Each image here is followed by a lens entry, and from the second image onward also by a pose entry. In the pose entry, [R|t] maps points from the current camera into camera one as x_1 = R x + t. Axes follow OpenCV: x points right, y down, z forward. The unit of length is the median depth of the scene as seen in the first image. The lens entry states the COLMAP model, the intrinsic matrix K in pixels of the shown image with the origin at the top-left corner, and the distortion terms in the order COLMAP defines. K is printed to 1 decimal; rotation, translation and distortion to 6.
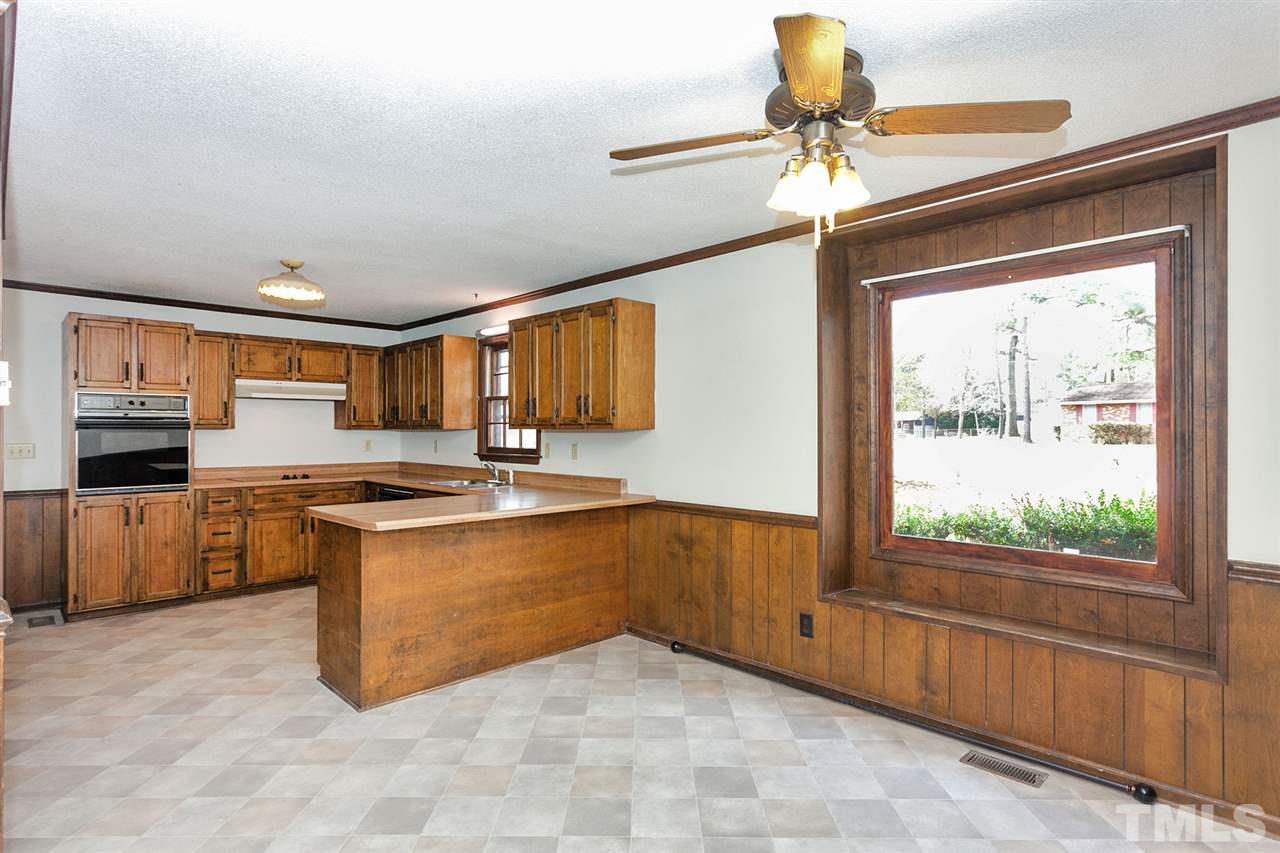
lens RADIAL K [[657.8, 0, 642.2], [0, 657.8, 423.3], [0, 0, 1]] dist [0.003849, 0.001725]
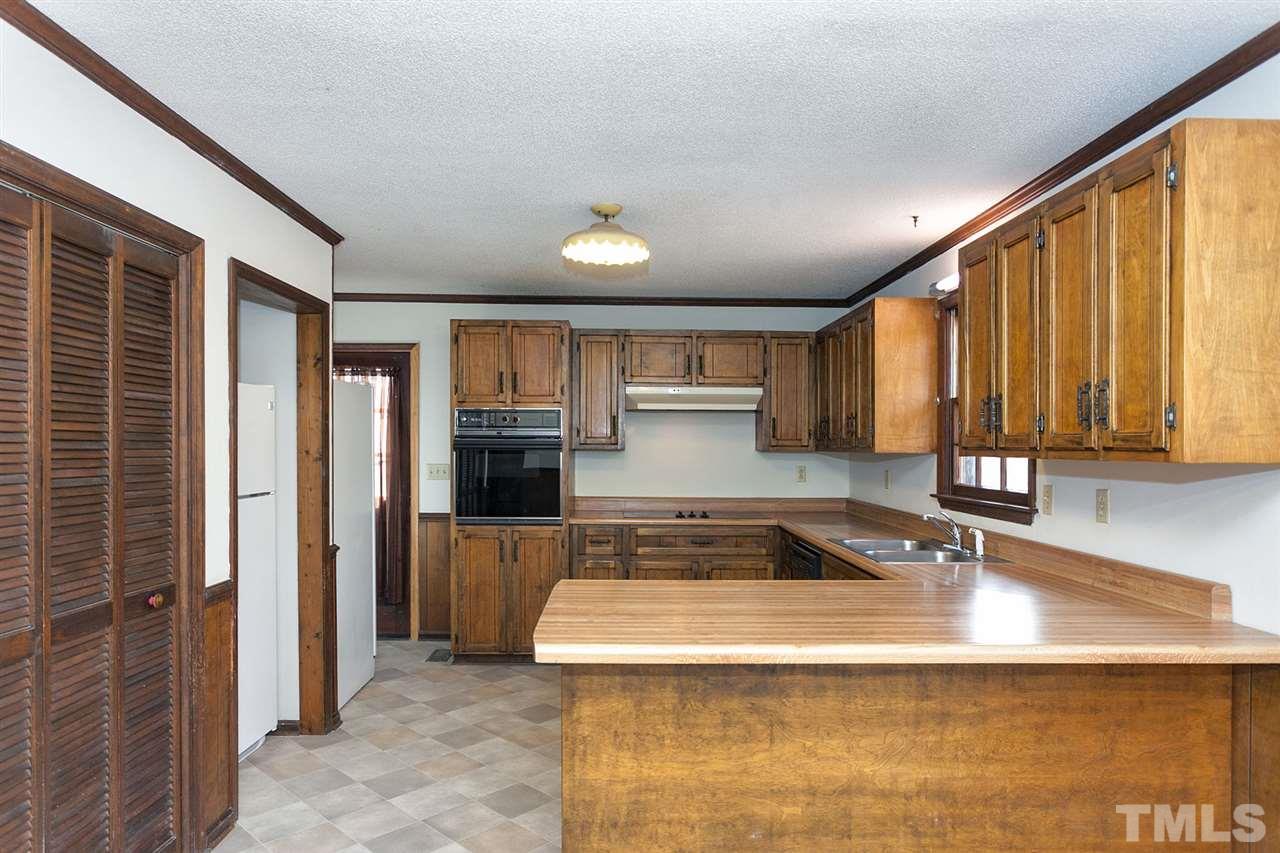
lens RADIAL K [[772.8, 0, 634.4], [0, 772.8, 448.2], [0, 0, 1]] dist [0.002367, 0.001457]
pose [[0.725023, 0.007740, -0.688681, 0.042170], [-0.000200, 0.999939, 0.011029, -0.005014], [0.688725, -0.007859, 0.724980, 0.455165]]
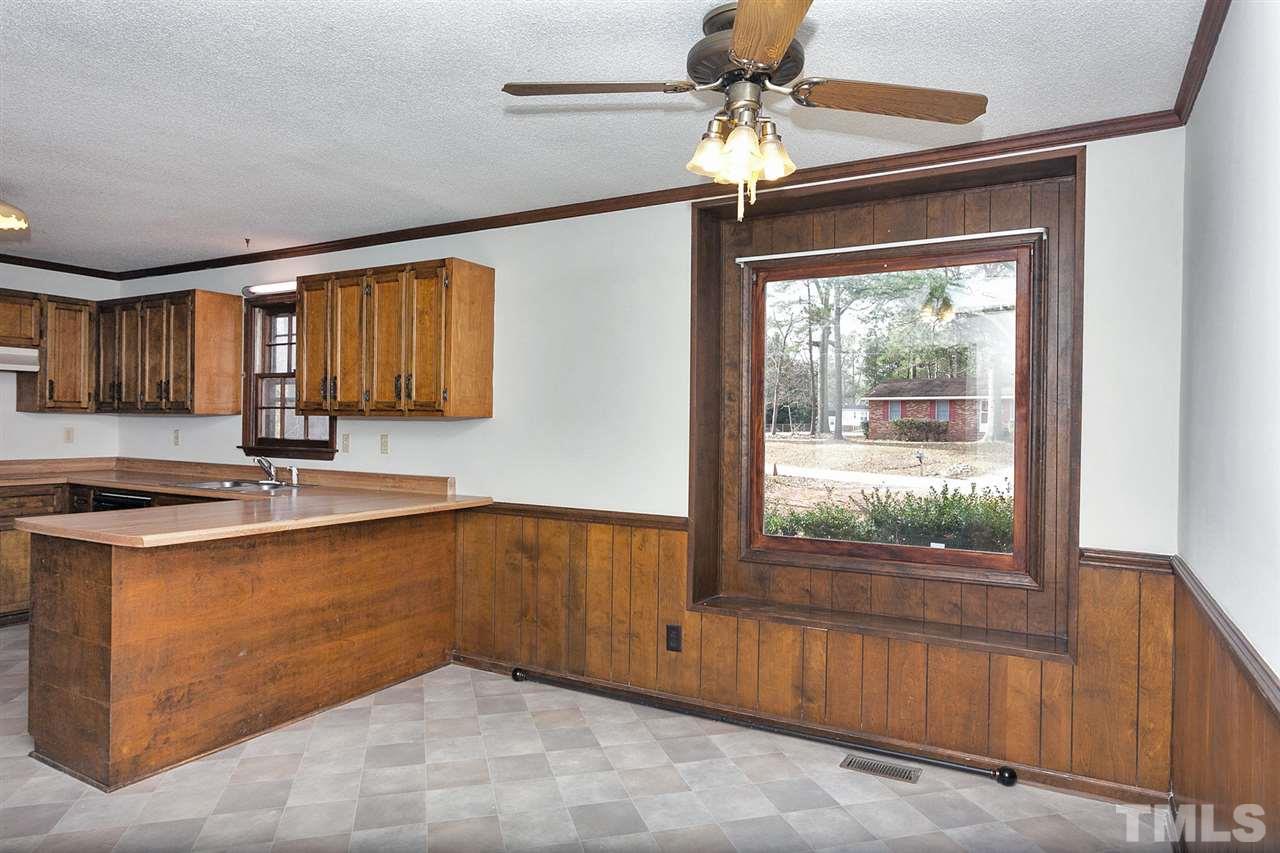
lens RADIAL K [[774.3, 0, 638.8], [0, 774.3, 421.9], [0, 0, 1]] dist [0.002035, 0.001750]
pose [[0.960948, 0.013466, 0.276401, -0.079432], [-0.016256, 0.999837, 0.007806, 0.003681], [-0.276251, -0.011995, 0.961011, 0.000719]]
